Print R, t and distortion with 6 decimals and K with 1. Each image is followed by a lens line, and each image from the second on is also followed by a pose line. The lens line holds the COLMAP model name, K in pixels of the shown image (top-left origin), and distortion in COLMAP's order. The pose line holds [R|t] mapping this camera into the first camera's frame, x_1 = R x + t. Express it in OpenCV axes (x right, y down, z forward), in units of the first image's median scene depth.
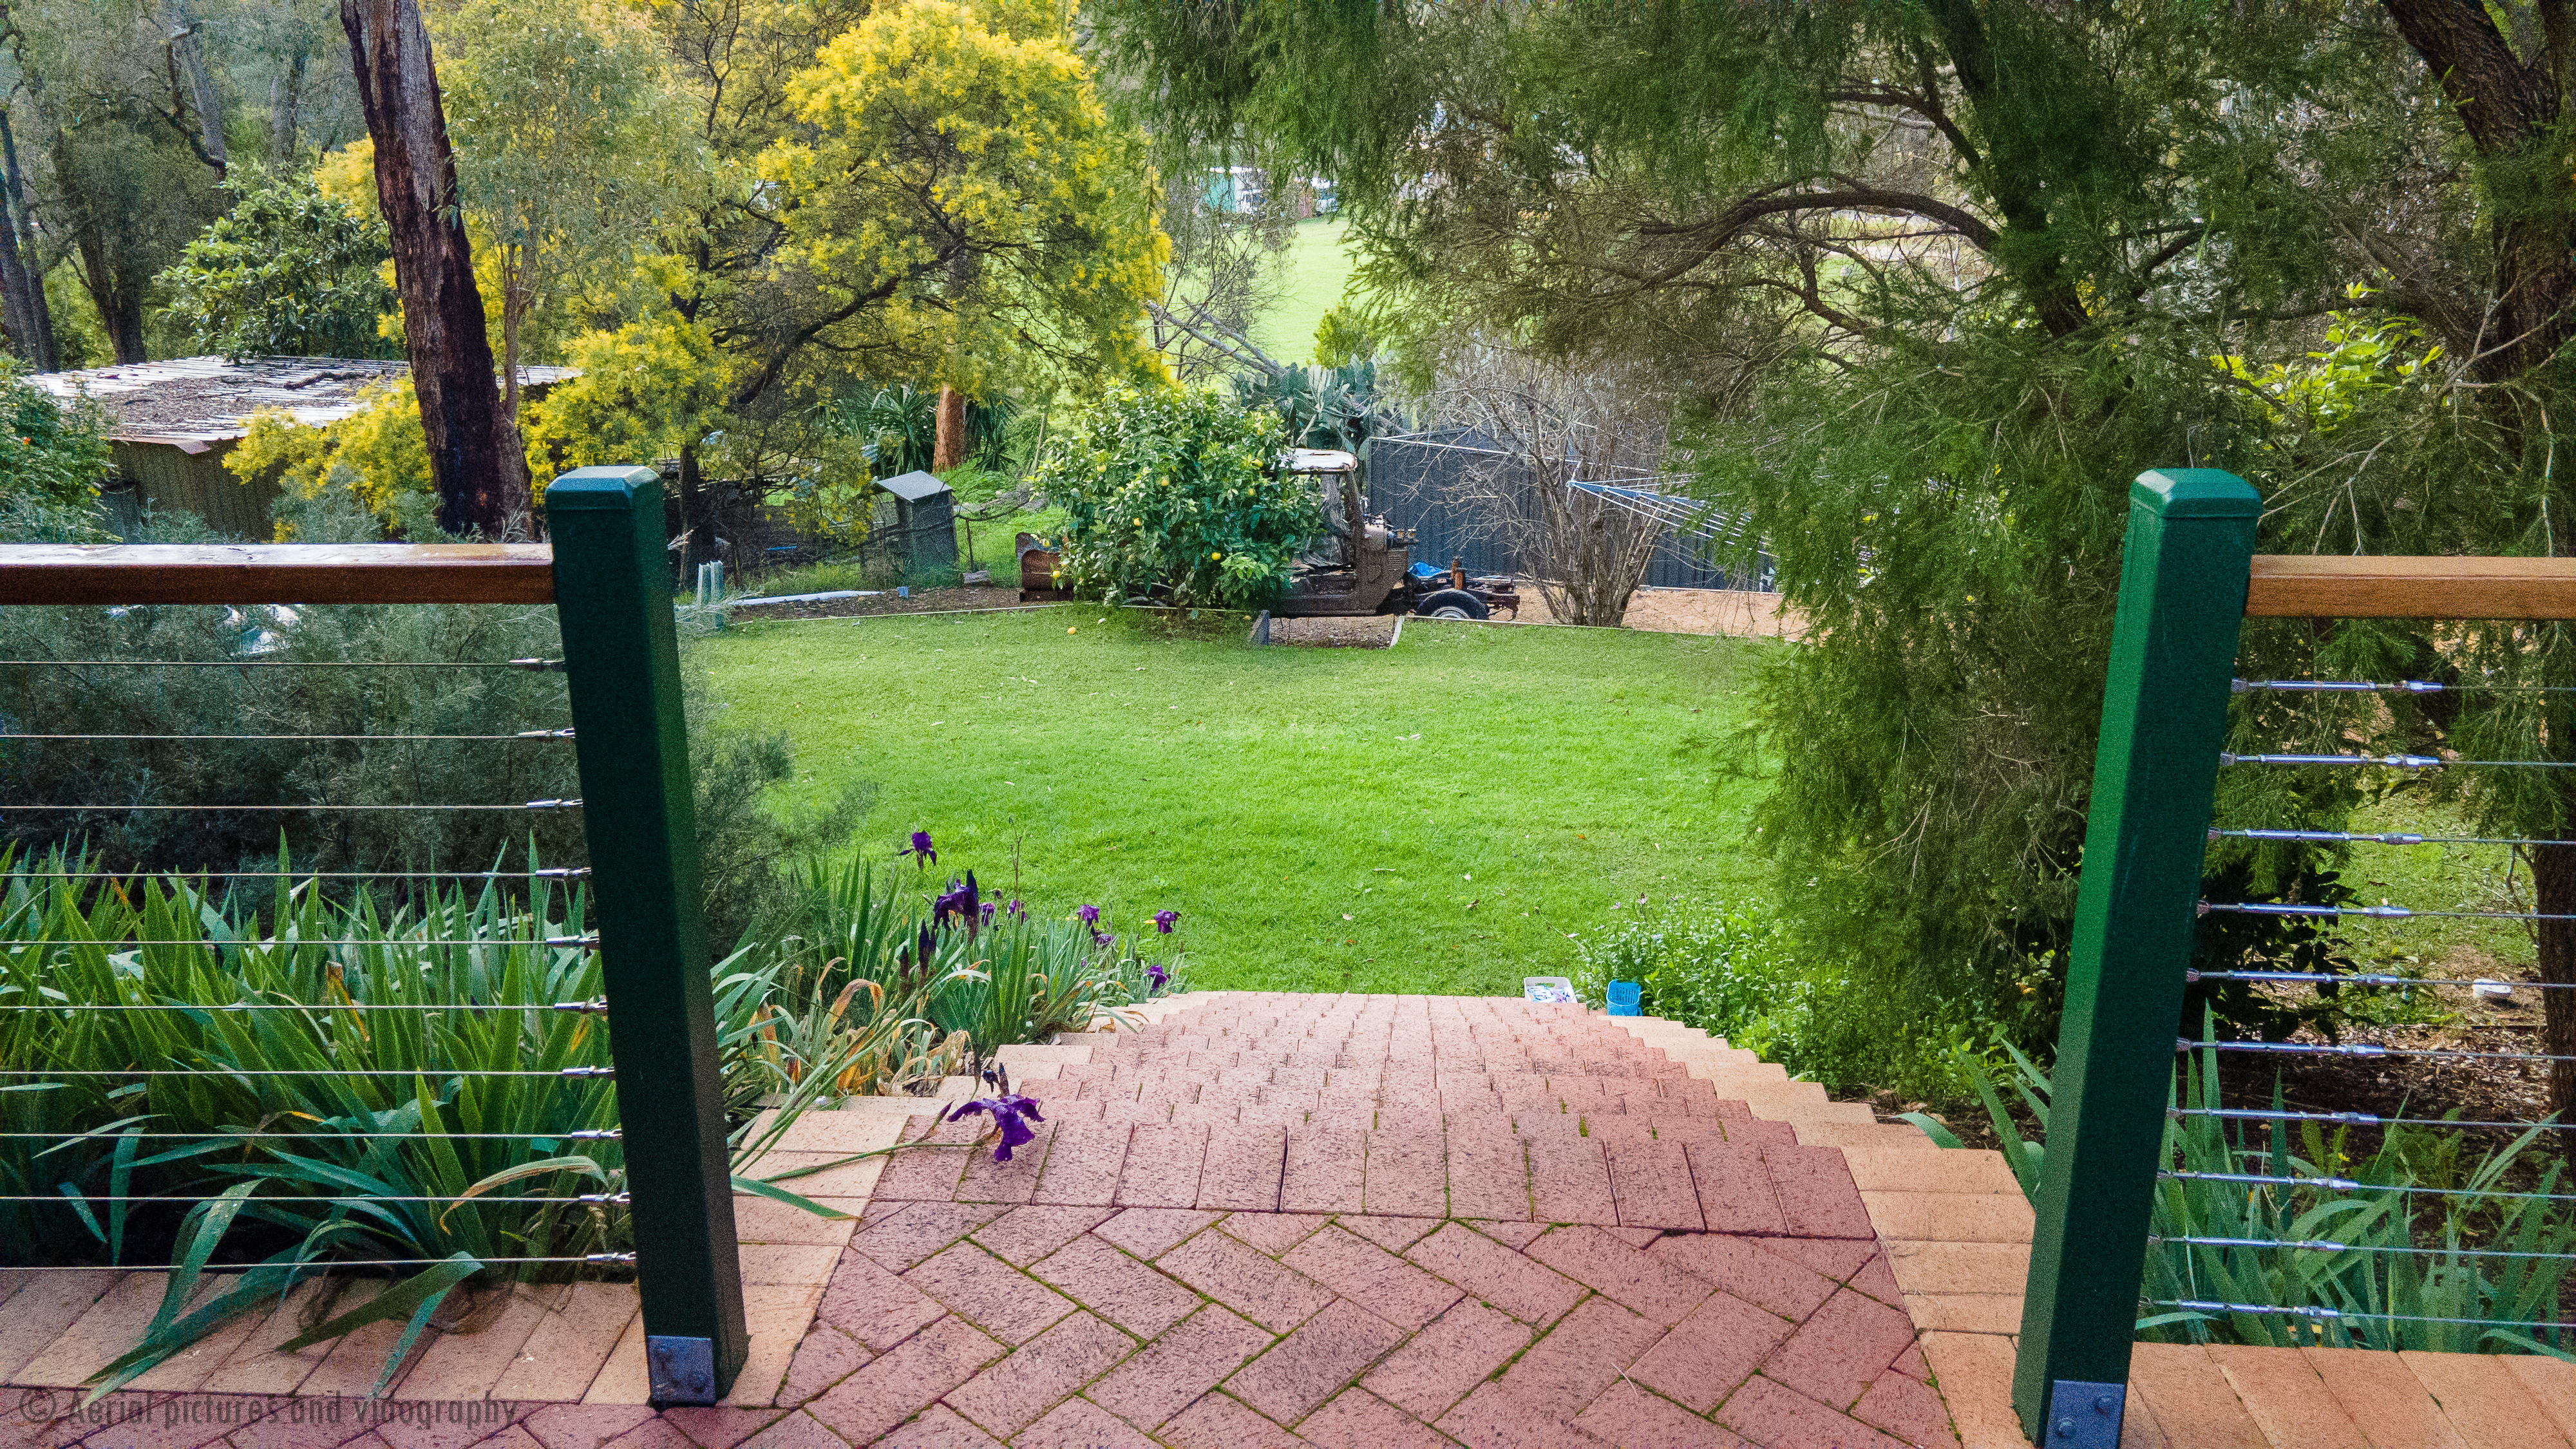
lens RADIAL K [[1864.7, 0, 1288.0], [0, 1864.7, 729.3], [0, 0, 1]] dist [0.041693, 0.003118]
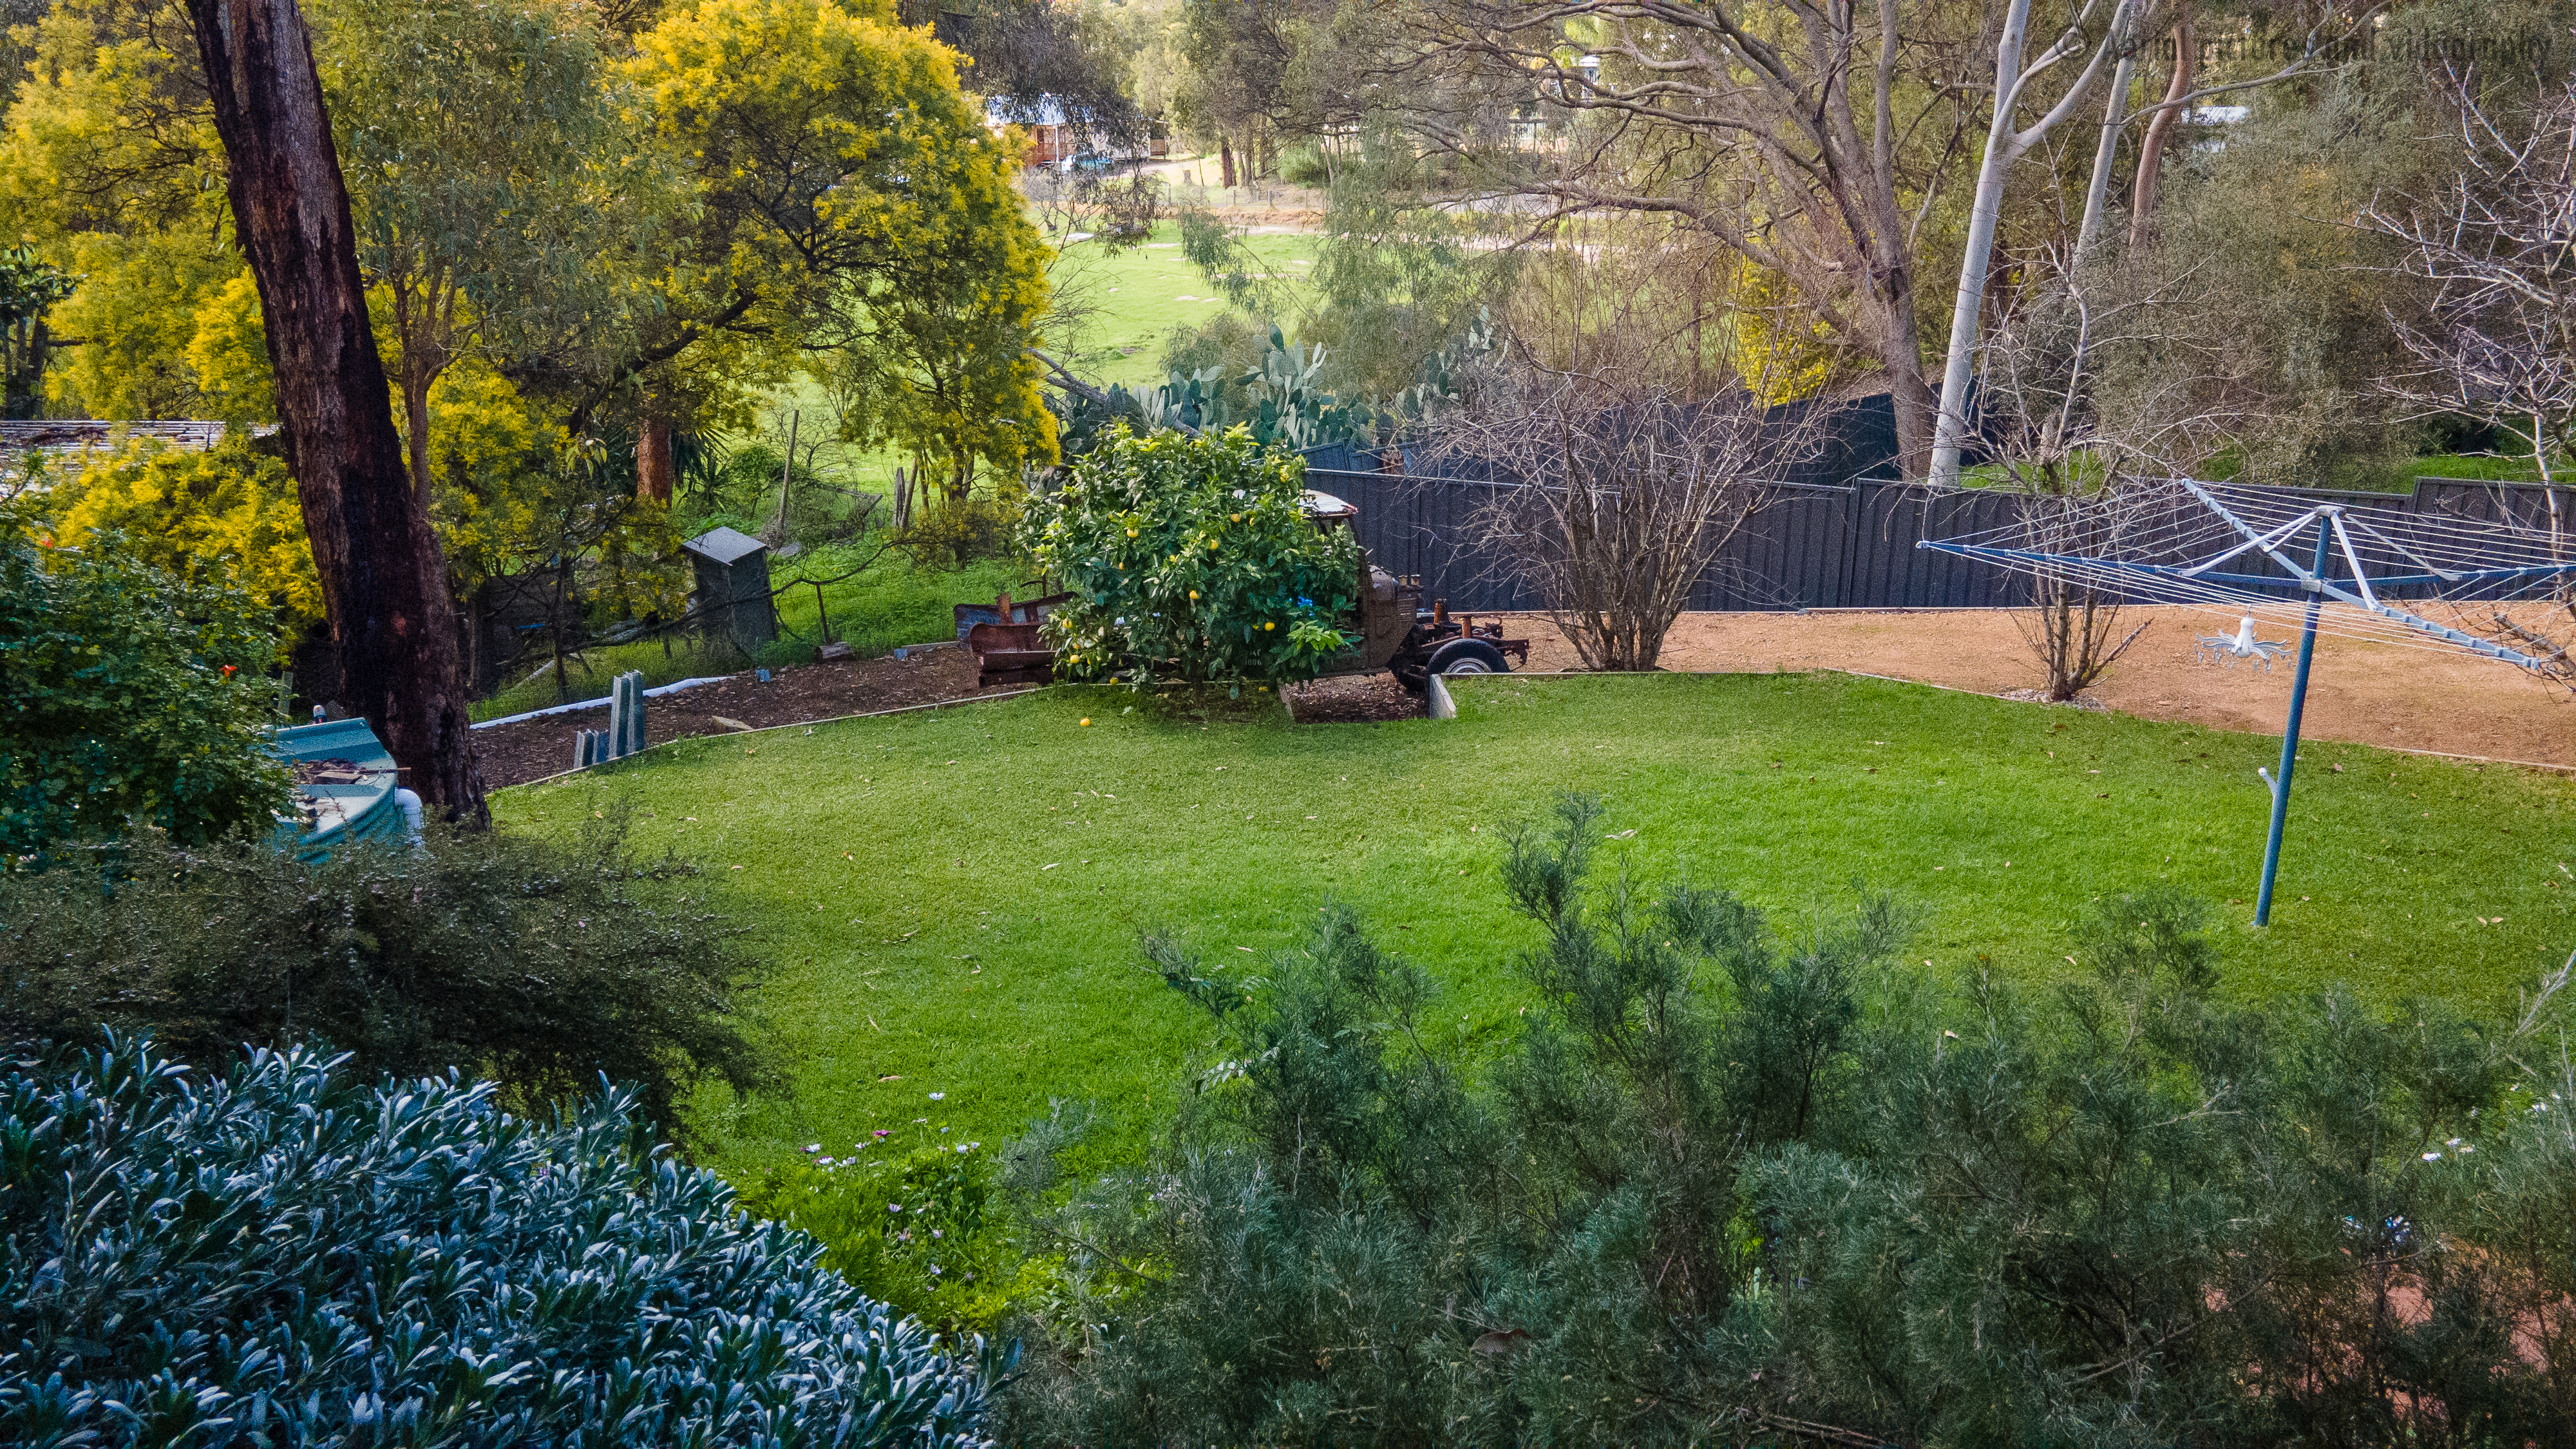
lens RADIAL K [[1864.7, 0, 1288.1], [0, 1864.7, 717.2], [0, 0, 1]] dist [0.041693, 0.003118]
pose [[0.971859, -0.077927, 0.222300, -0.191711], [0.078719, 0.996883, 0.005306, -0.047051], [-0.222020, 0.012342, 0.974964, 0.138109]]
